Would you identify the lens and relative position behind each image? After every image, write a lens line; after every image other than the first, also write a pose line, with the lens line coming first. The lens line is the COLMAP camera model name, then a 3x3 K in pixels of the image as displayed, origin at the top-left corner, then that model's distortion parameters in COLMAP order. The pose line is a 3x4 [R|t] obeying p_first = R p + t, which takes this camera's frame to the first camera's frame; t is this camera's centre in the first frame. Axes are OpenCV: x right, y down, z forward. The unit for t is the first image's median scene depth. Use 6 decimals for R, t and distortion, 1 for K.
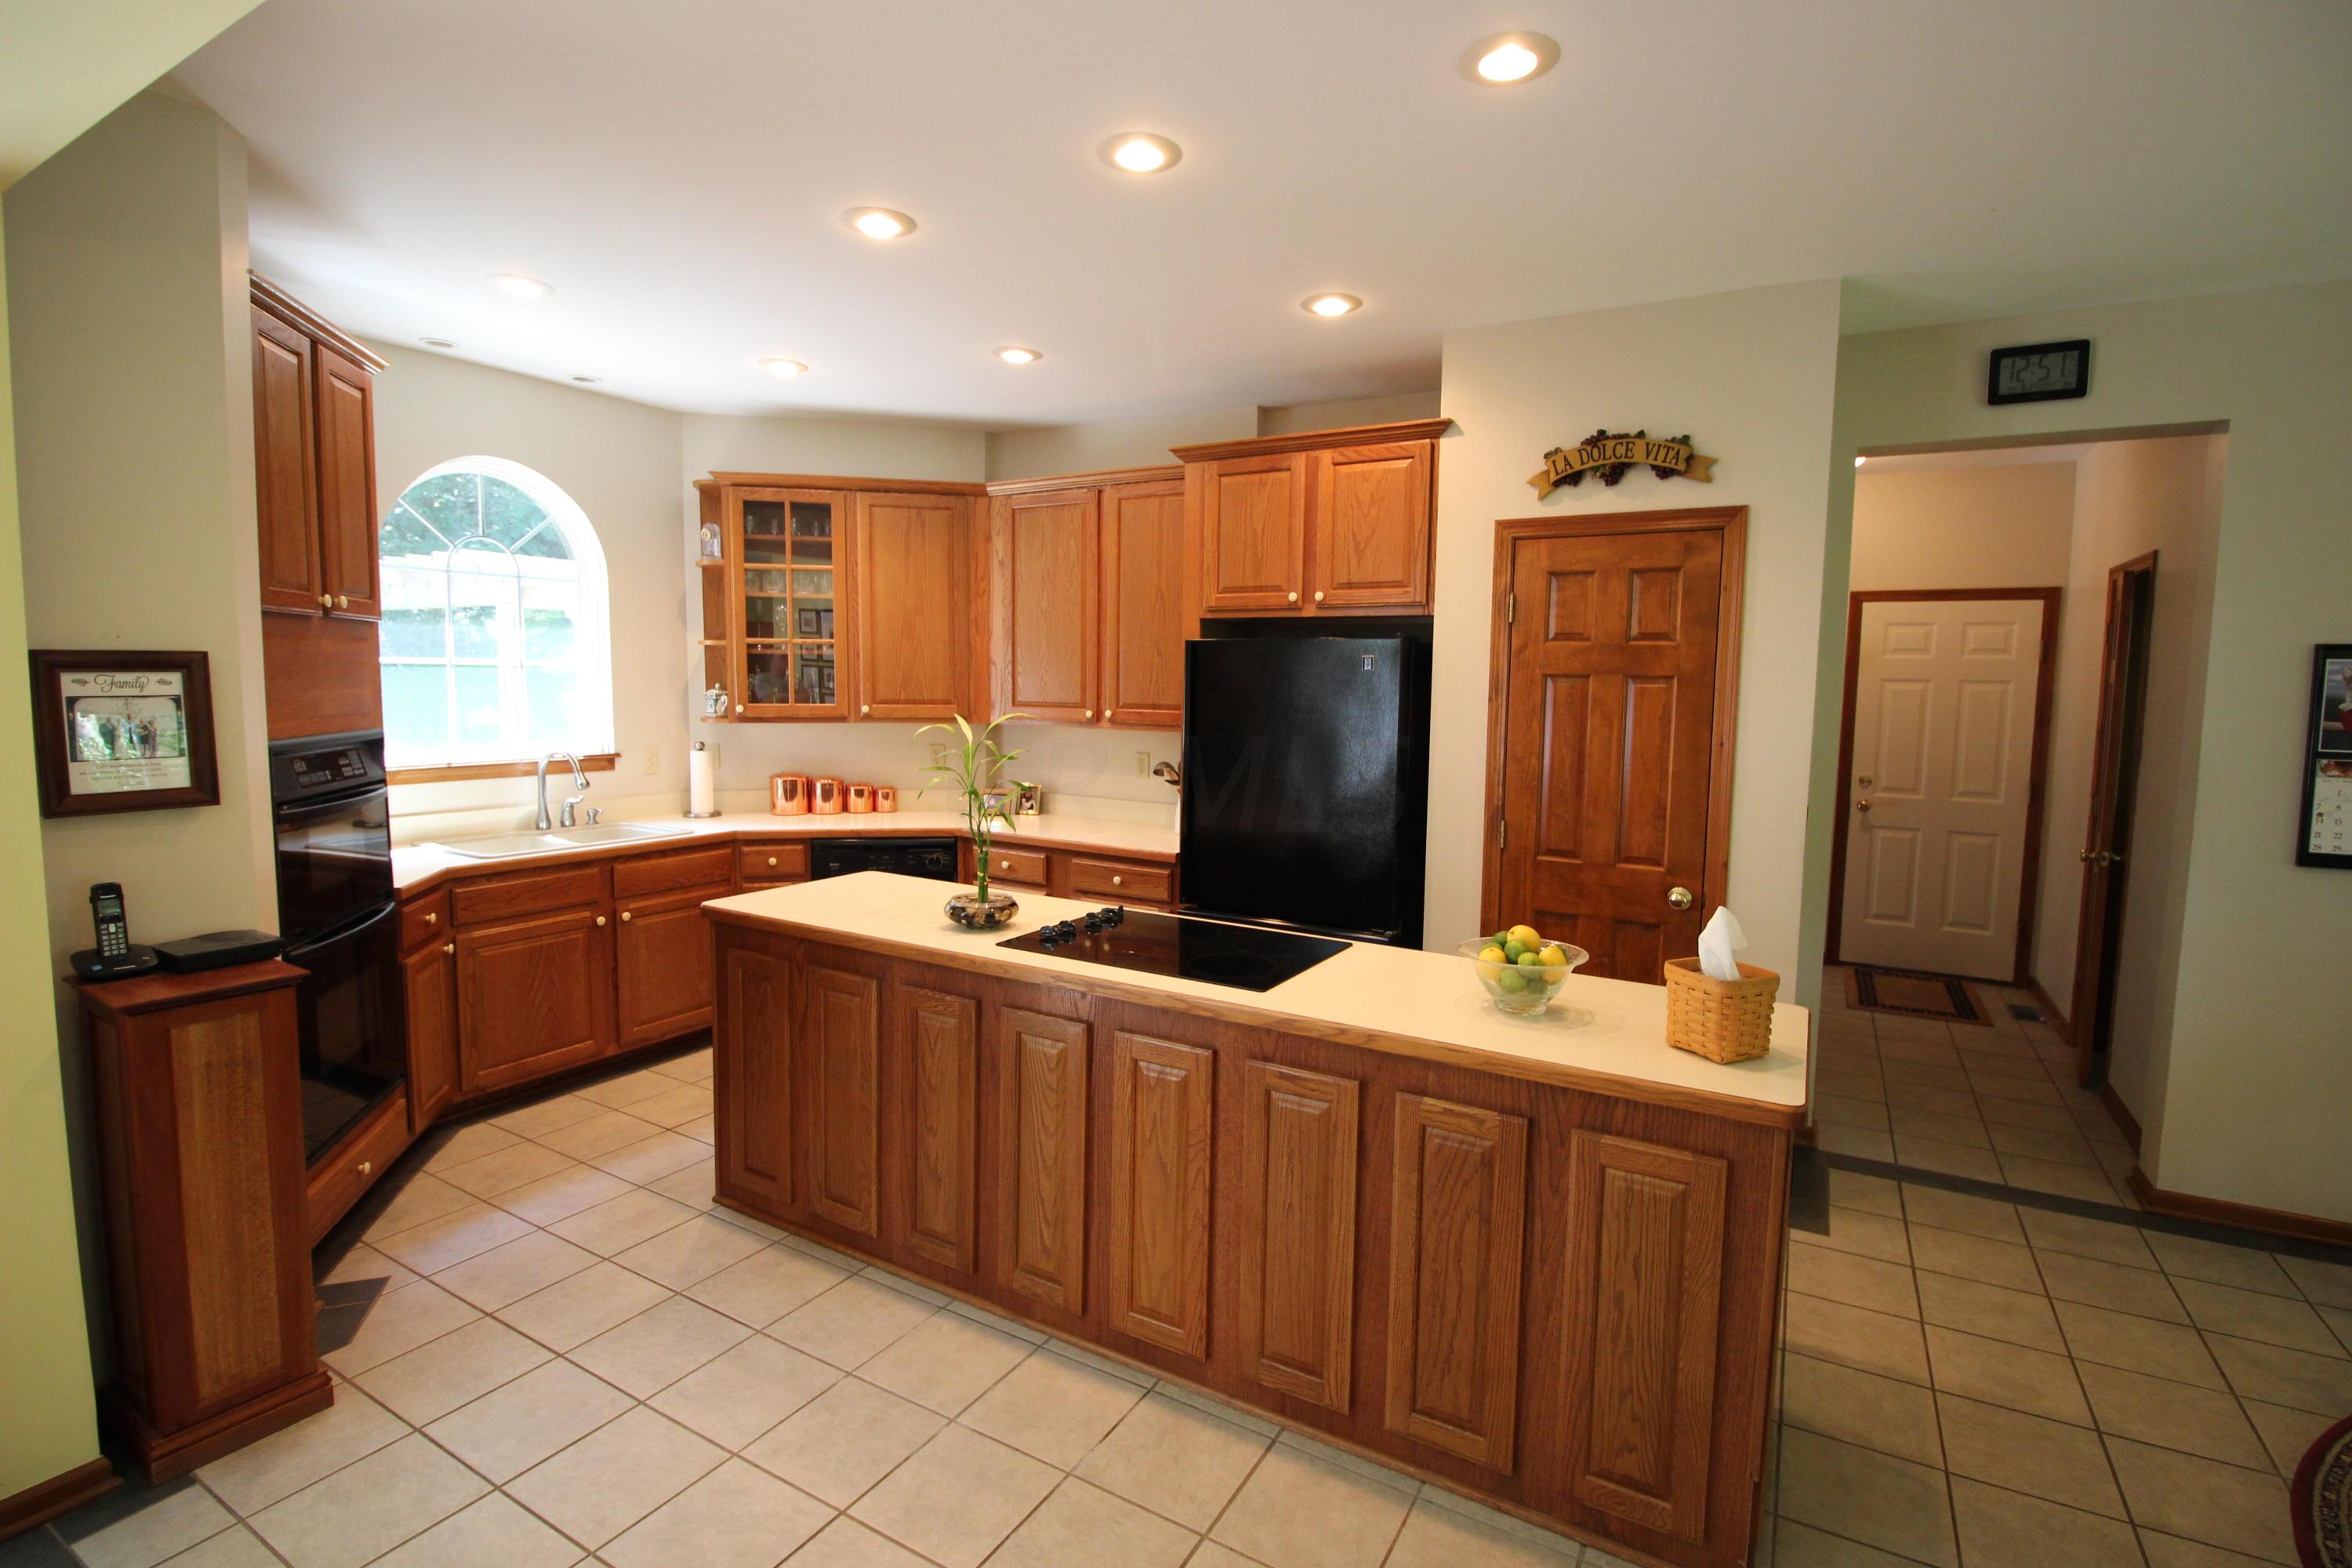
lens RADIAL K [[1092.4, 0, 1189.1], [0, 1092.4, 772.0], [0, 0, 1]] dist [-0.025115, -0.000419]
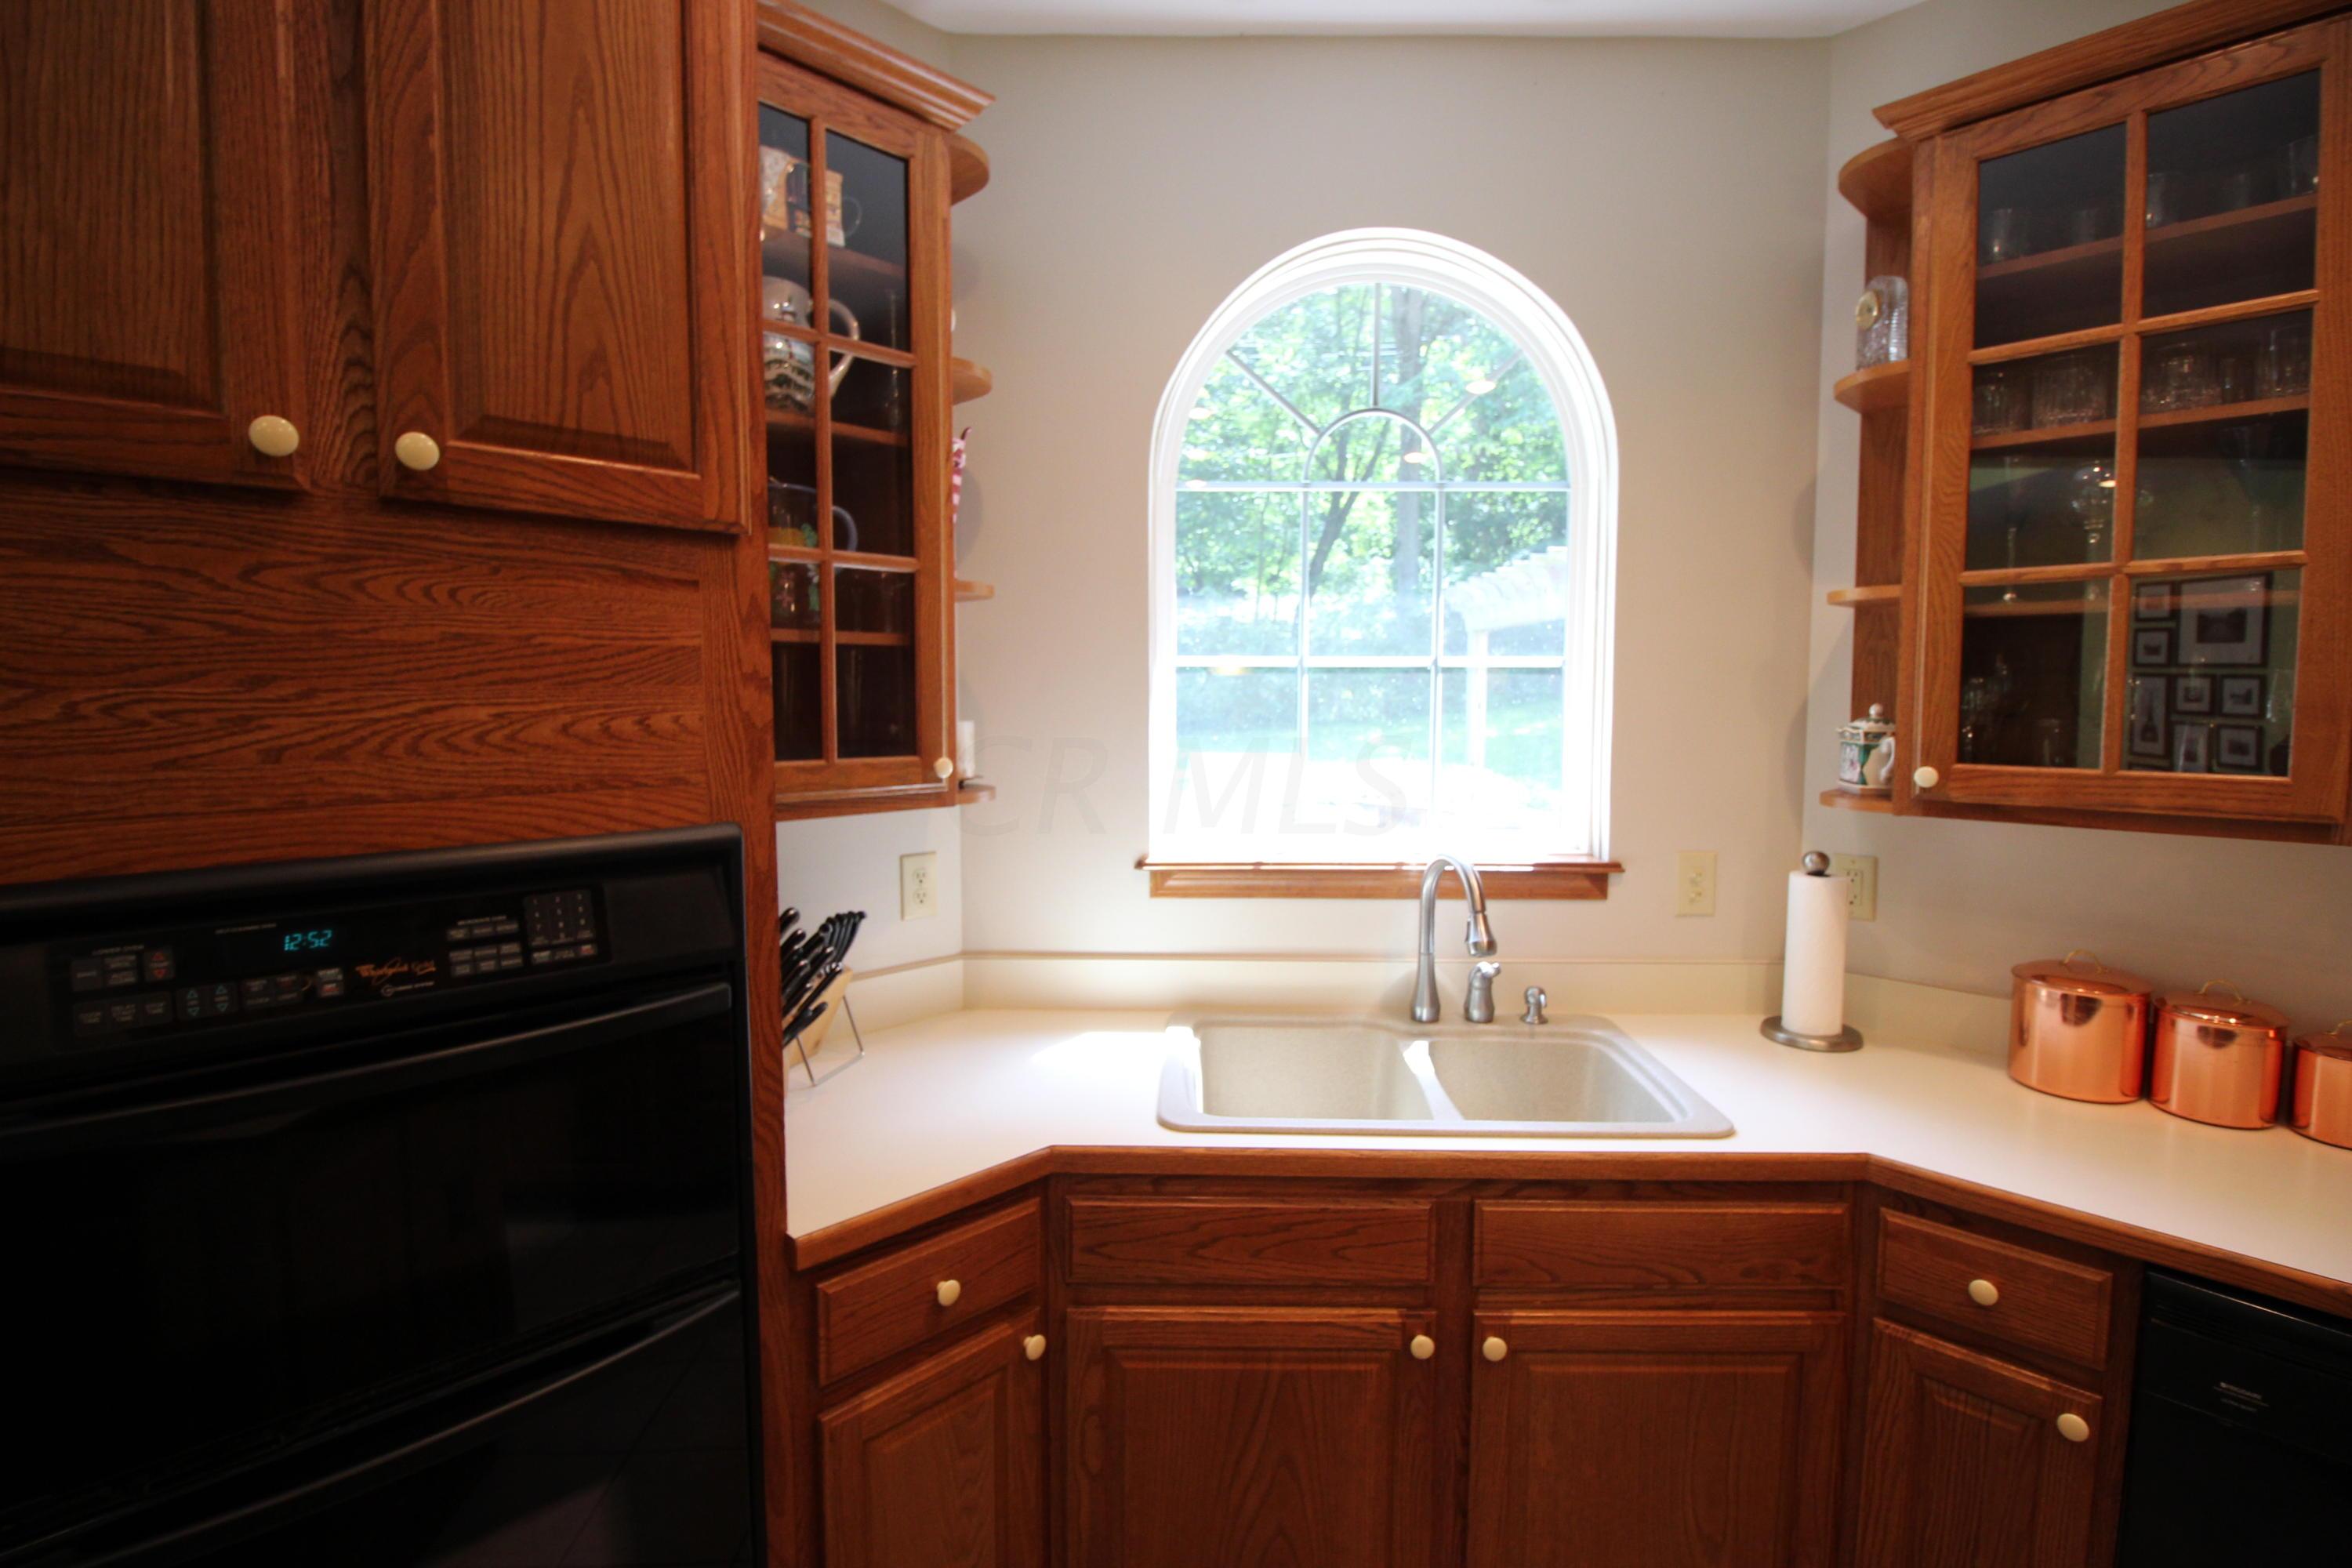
lens RADIAL K [[1092.4, 0, 1189.1], [0, 1092.4, 772.0], [0, 0, 1]] dist [-0.025115, -0.000419]
pose [[0.491535, 0.053715, -0.869200, -0.230270], [-0.068657, 0.997380, 0.022811, -0.051376], [0.868147, 0.048464, 0.493935, 0.626299]]
